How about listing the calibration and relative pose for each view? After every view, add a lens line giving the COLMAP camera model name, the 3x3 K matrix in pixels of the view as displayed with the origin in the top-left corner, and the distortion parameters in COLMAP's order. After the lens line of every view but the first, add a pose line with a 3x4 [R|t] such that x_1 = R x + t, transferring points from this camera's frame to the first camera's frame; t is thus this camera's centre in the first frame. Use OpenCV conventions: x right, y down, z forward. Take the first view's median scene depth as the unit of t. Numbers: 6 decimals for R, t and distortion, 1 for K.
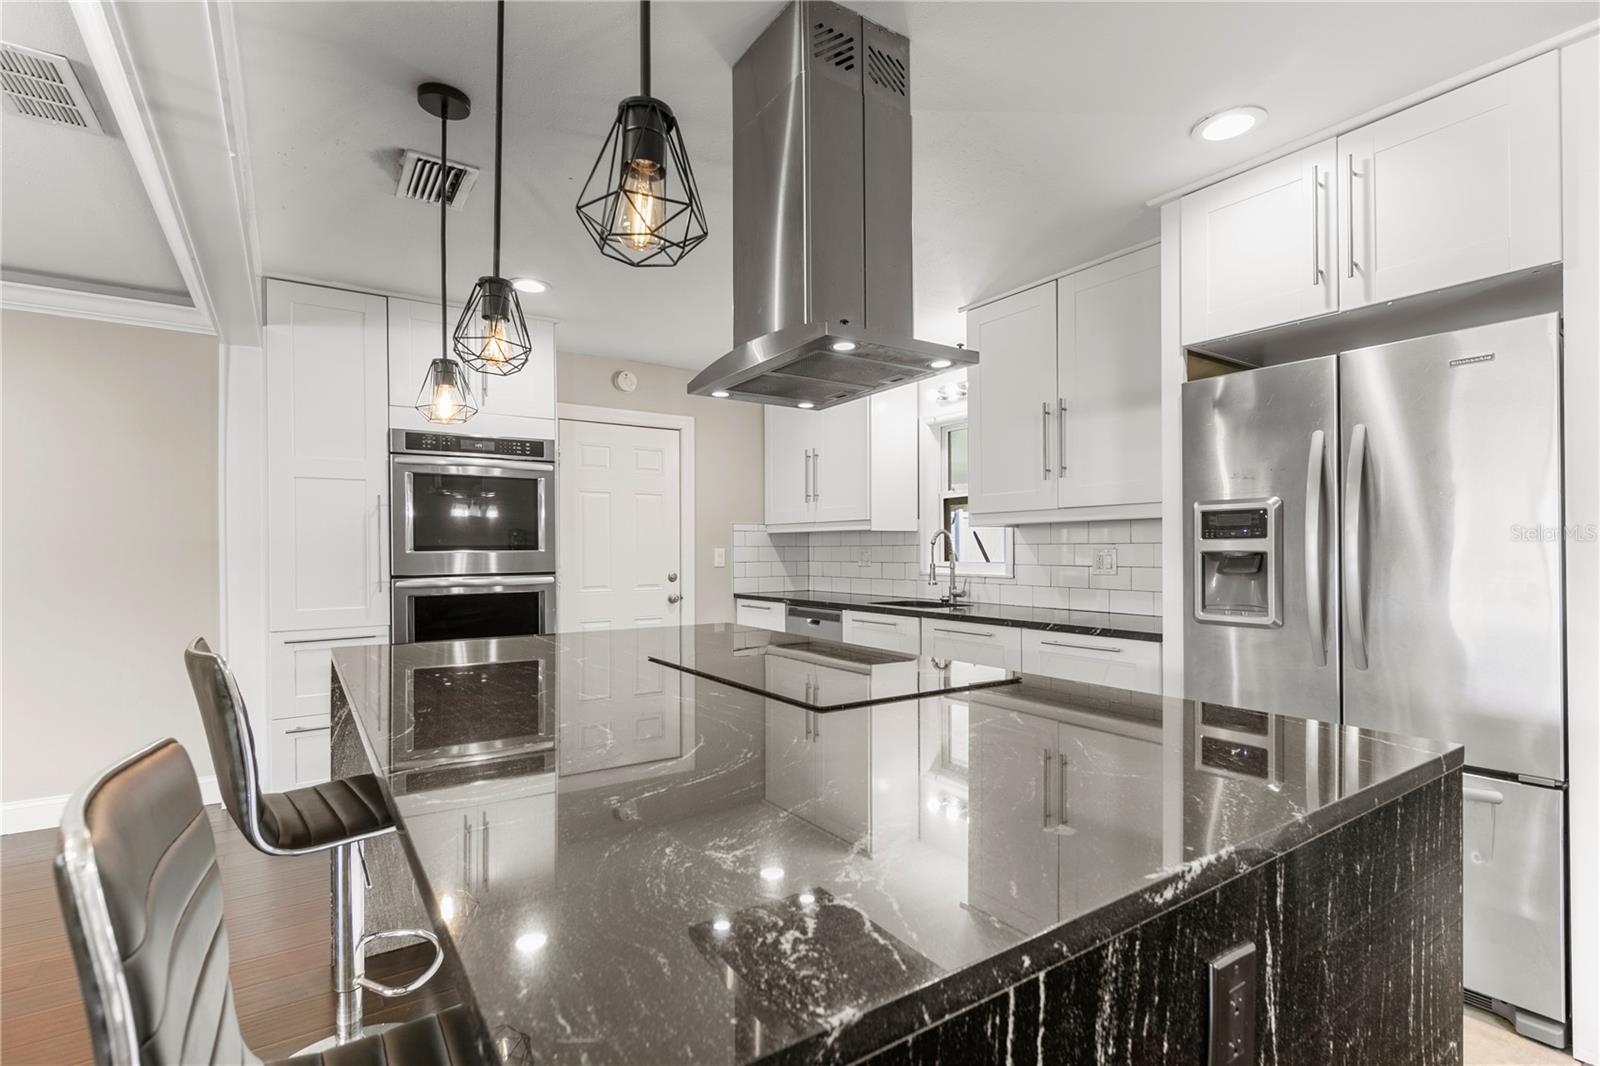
lens RADIAL K [[735.6, 0, 802.8], [0, 735.6, 548.0], [0, 0, 1]] dist [0.002093, -0.002150]
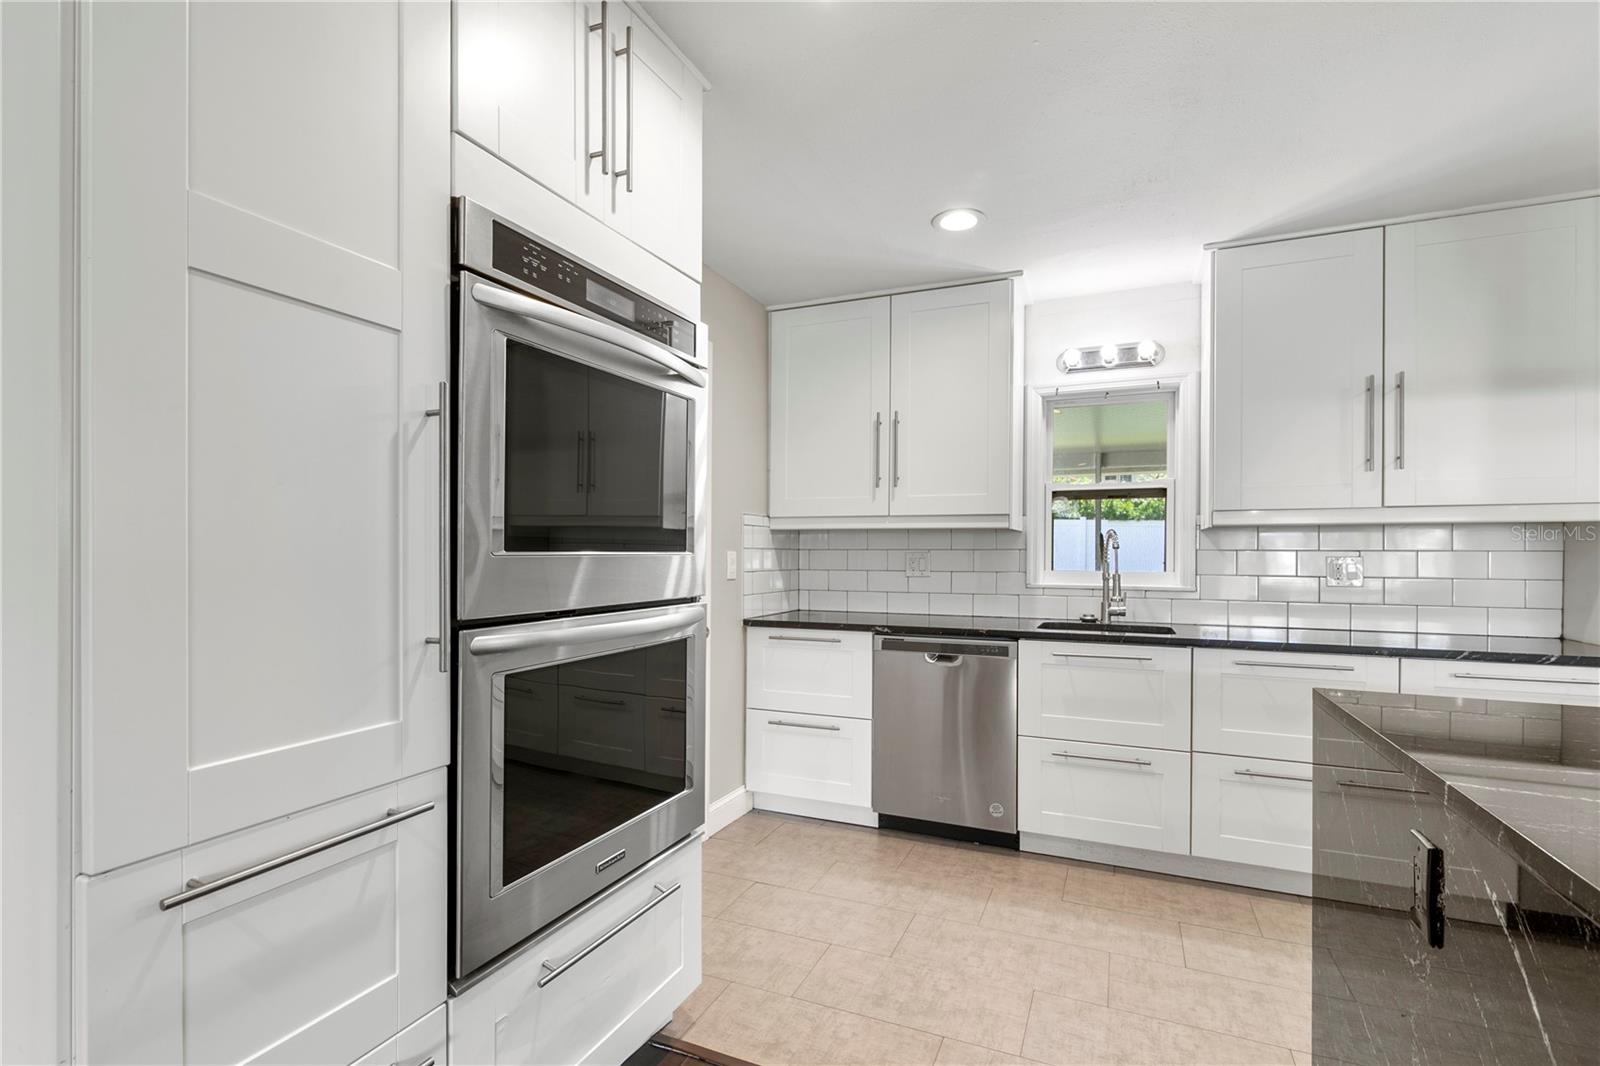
lens RADIAL K [[735.6, 0, 795.6], [0, 735.6, 546.5], [0, 0, 1]] dist [0.002093, -0.002150]
pose [[0.850091, 0.013382, 0.526466, -0.783999], [-0.009070, 0.999901, -0.010771, 0.005912], [-0.526558, 0.004381, 0.850128, 0.802122]]
